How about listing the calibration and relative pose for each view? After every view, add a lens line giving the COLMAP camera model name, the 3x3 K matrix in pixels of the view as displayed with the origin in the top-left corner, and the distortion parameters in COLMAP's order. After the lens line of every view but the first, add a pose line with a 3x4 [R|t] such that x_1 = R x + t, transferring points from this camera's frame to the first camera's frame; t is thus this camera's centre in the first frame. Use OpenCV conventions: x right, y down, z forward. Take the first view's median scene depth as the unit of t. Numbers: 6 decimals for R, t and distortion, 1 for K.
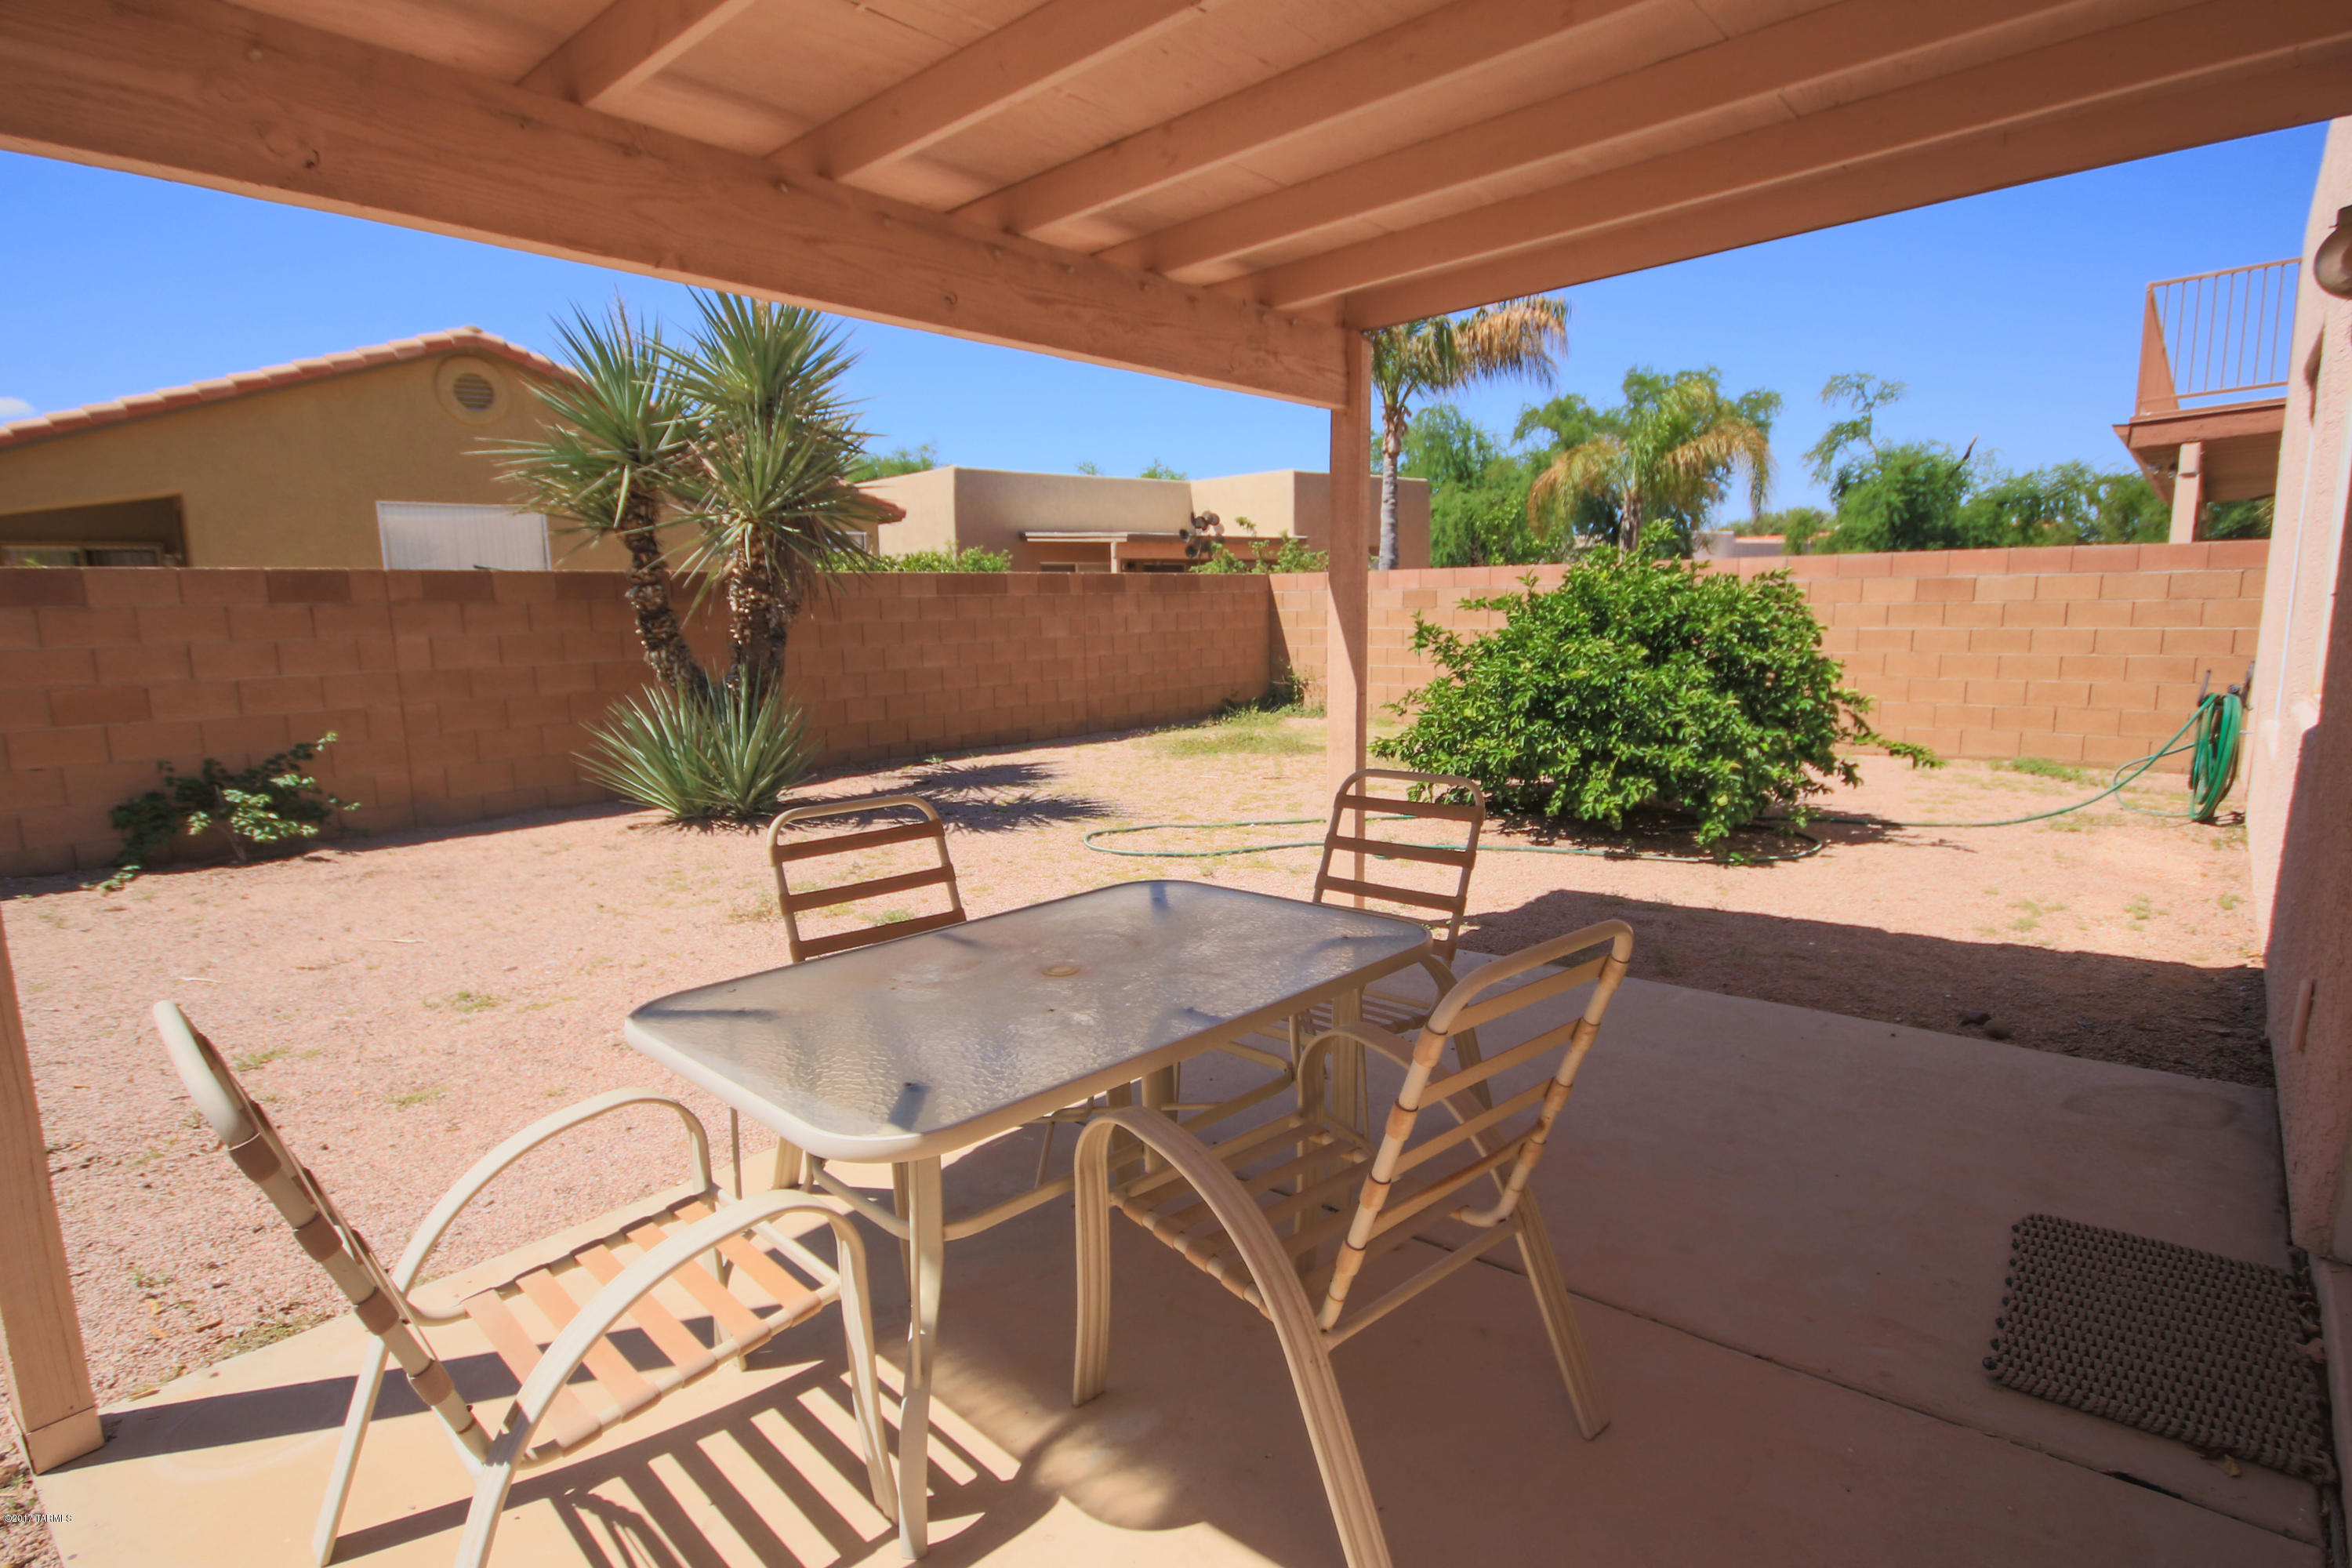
lens RADIAL K [[1093.8, 0, 1170.8], [0, 1093.8, 784.9], [0, 0, 1]] dist [-0.003832, 0.000254]
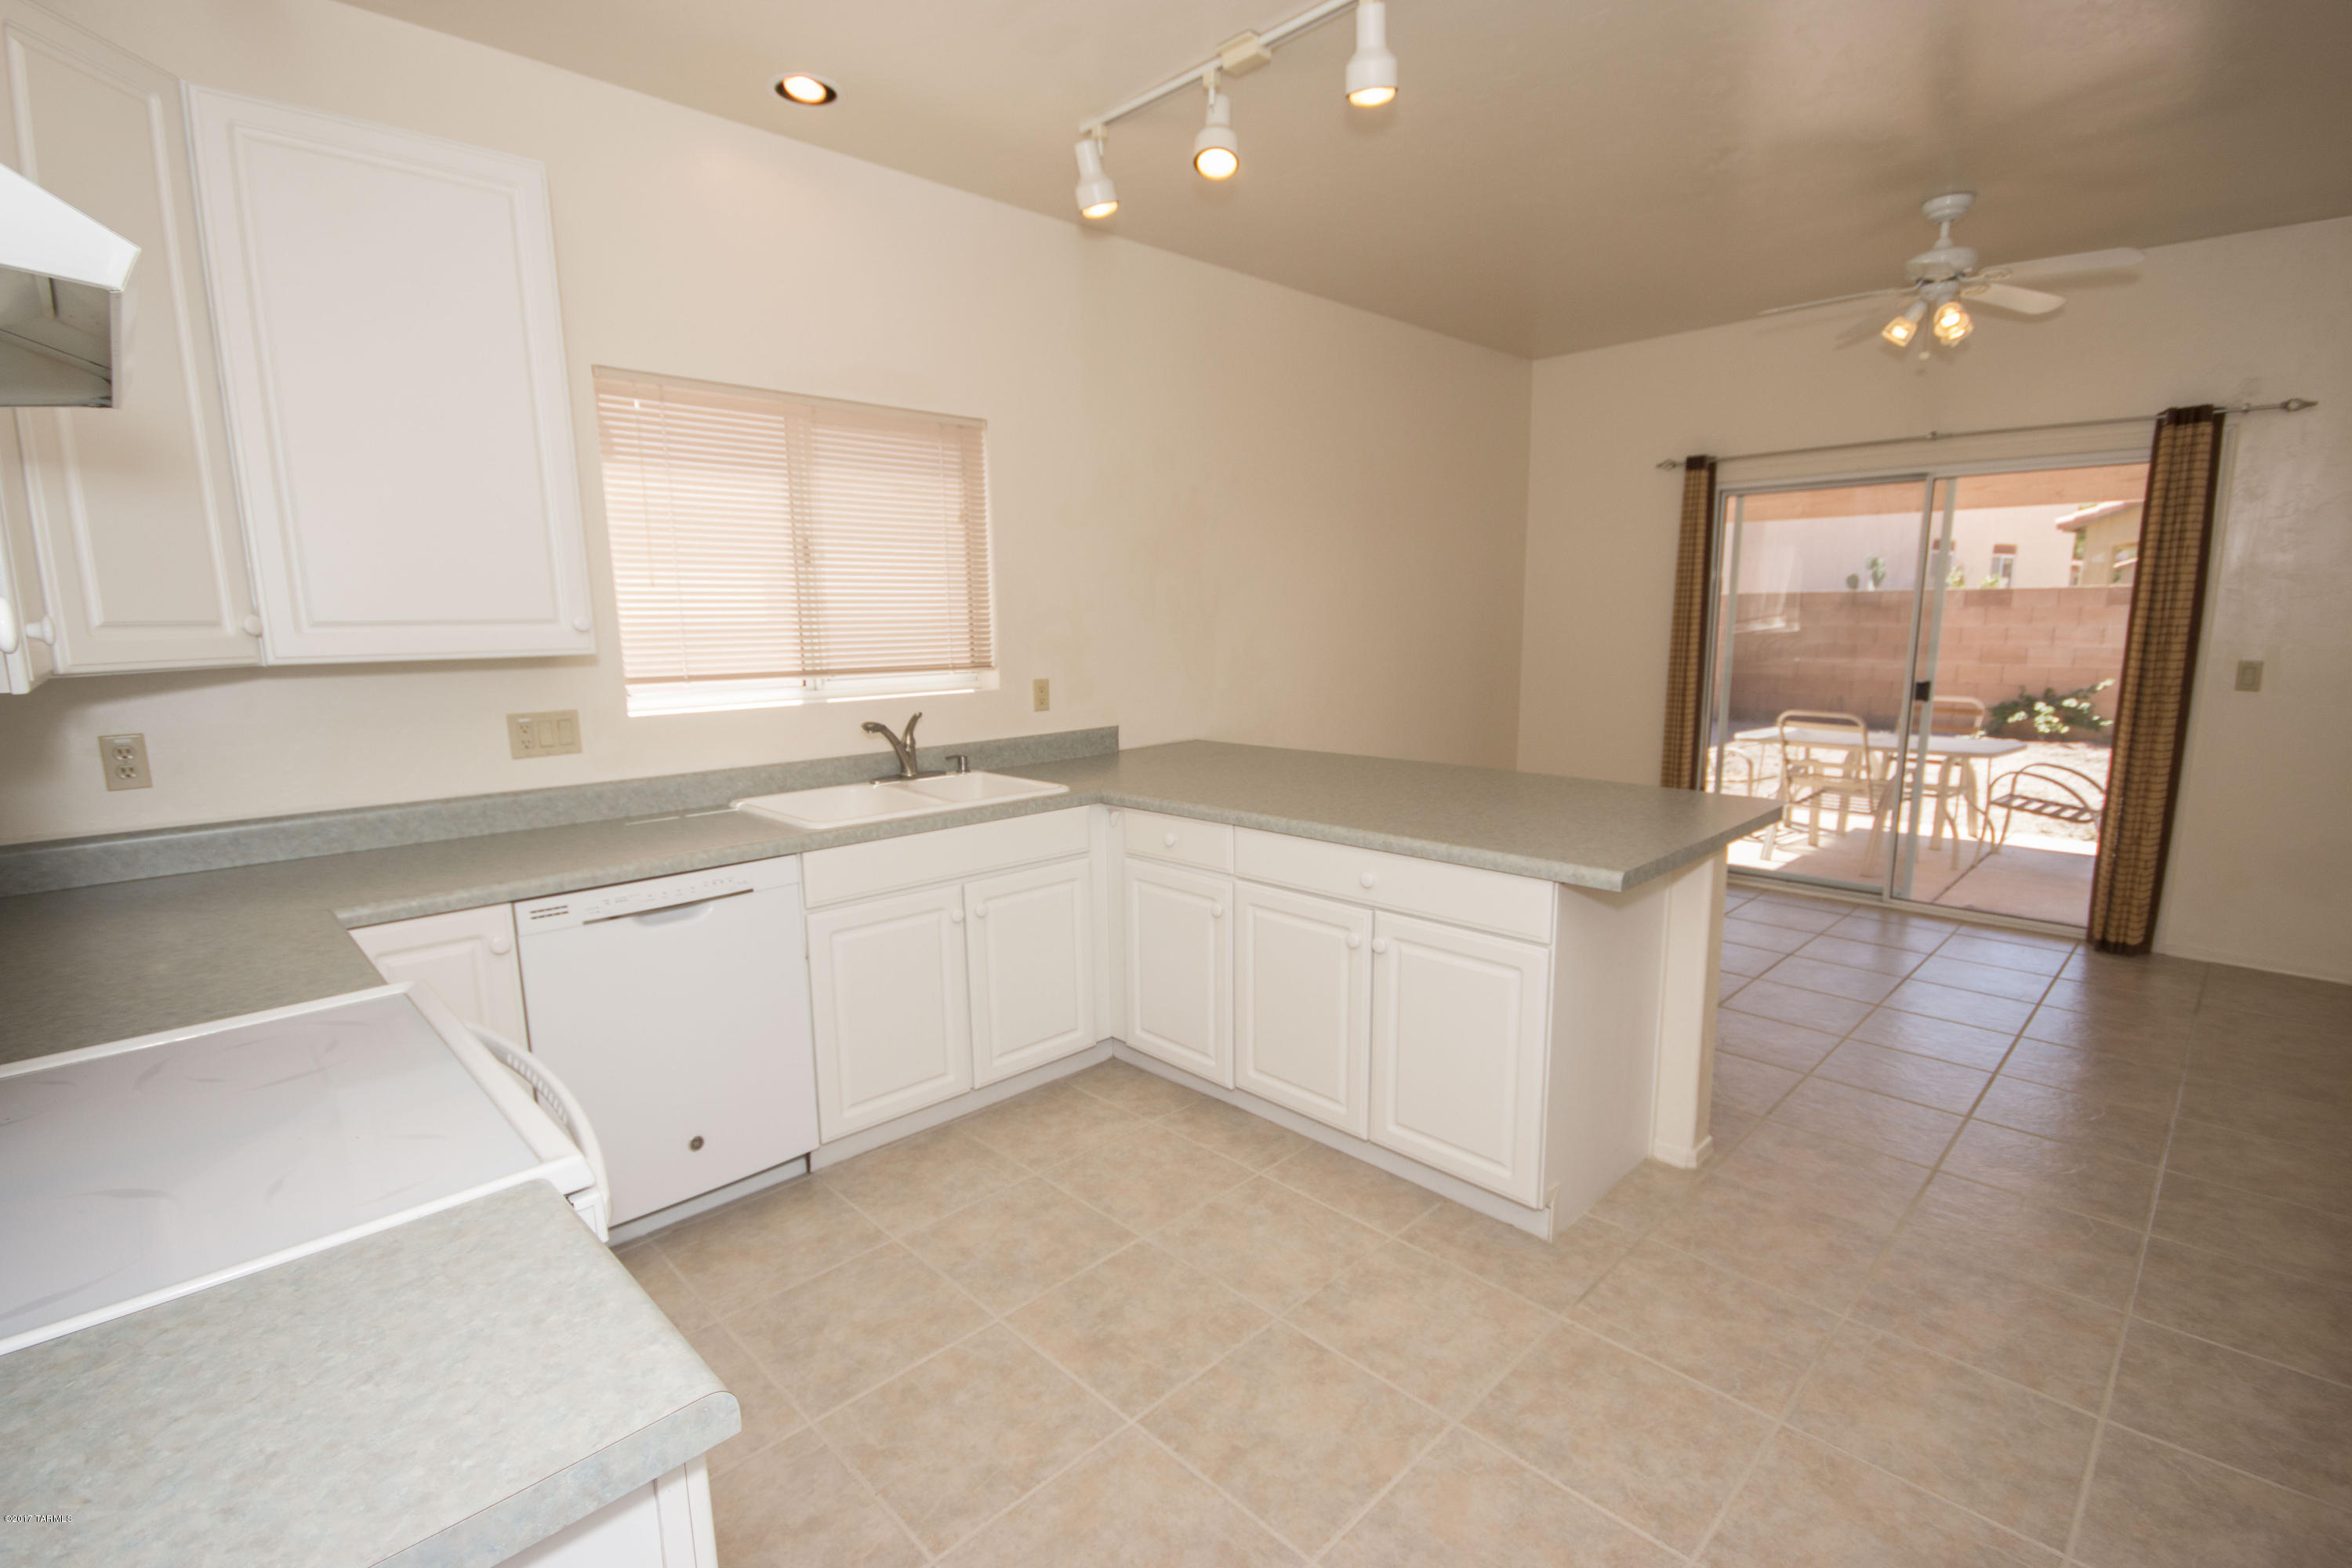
lens RADIAL K [[1075.9, 0, 1165.4], [0, 1075.9, 800.7], [0, 0, 1]] dist [-0.000676, -0.008722]
pose [[-0.046906, 0.192527, -0.980170, 1.072493], [-0.149566, 0.968835, 0.197458, 0.027886], [0.987639, 0.155862, -0.016649, -0.460144]]
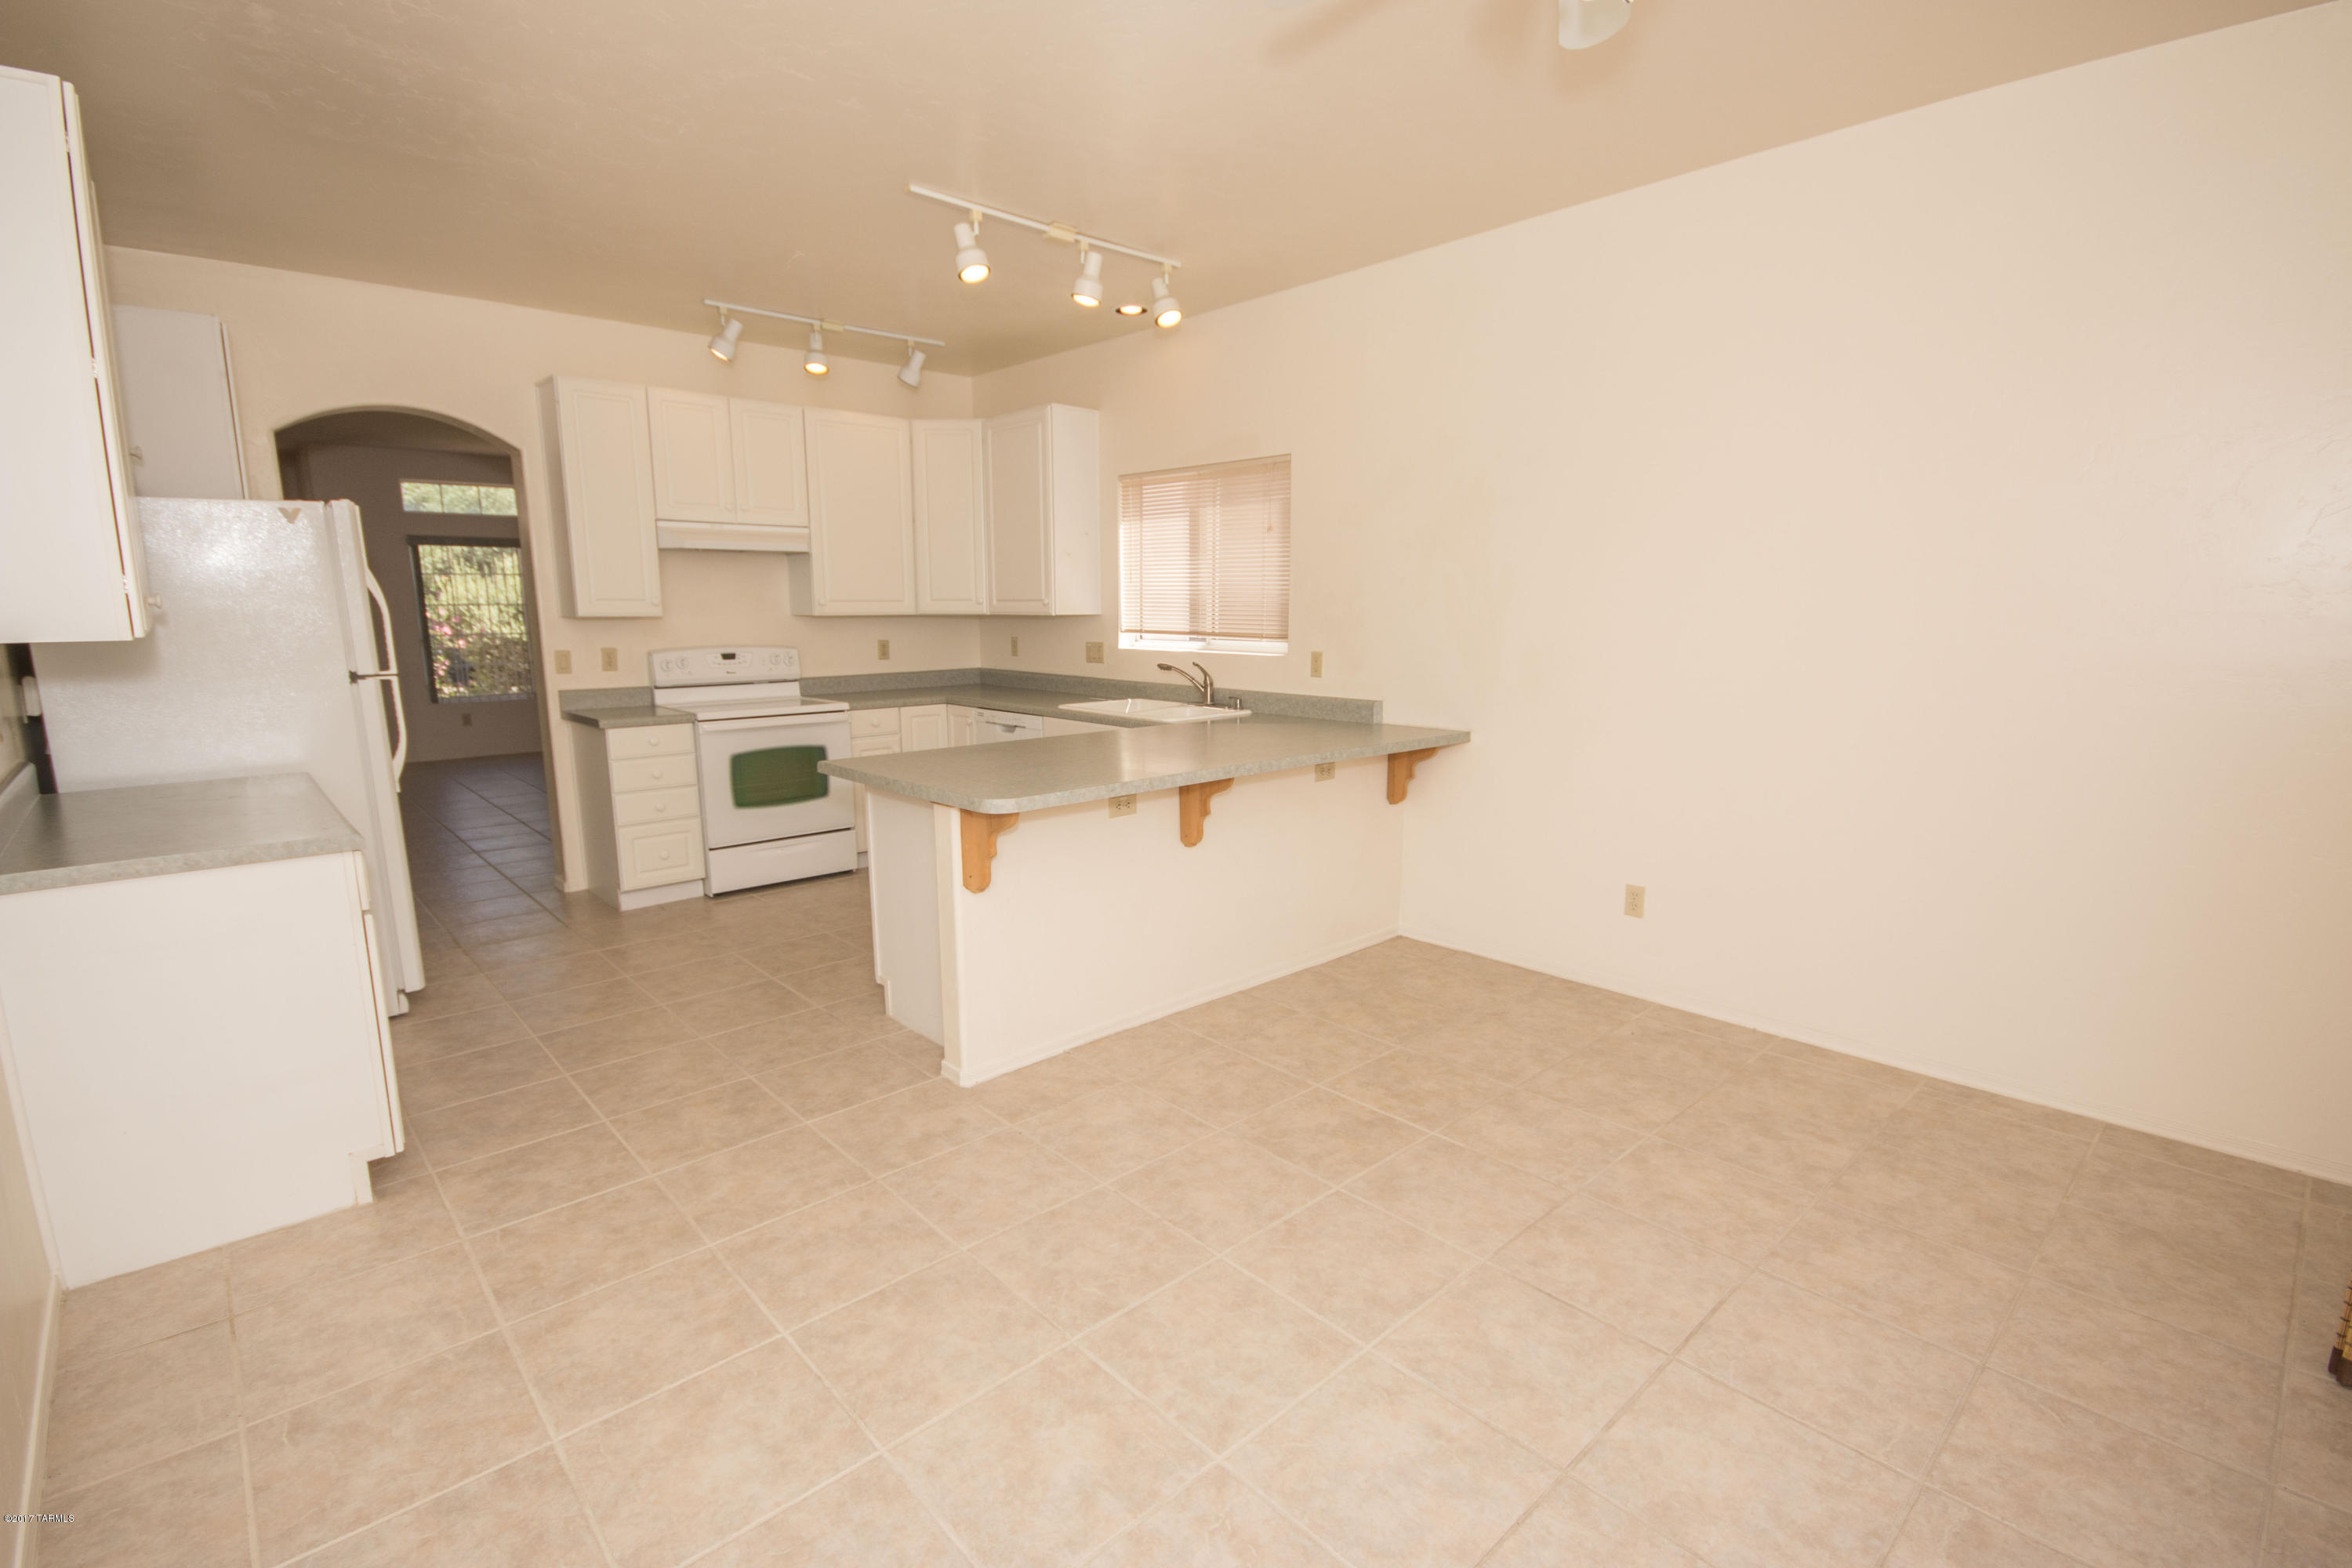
lens RADIAL K [[1079.8, 0, 1176.8], [0, 1079.8, 798.4], [0, 0, 1]] dist [-0.004217, -0.001198]
pose [[-0.997127, 0.008739, 0.075244, 0.484270], [0.033775, 0.940405, 0.338374, -0.076247], [-0.067803, 0.339944, -0.937998, 0.235959]]
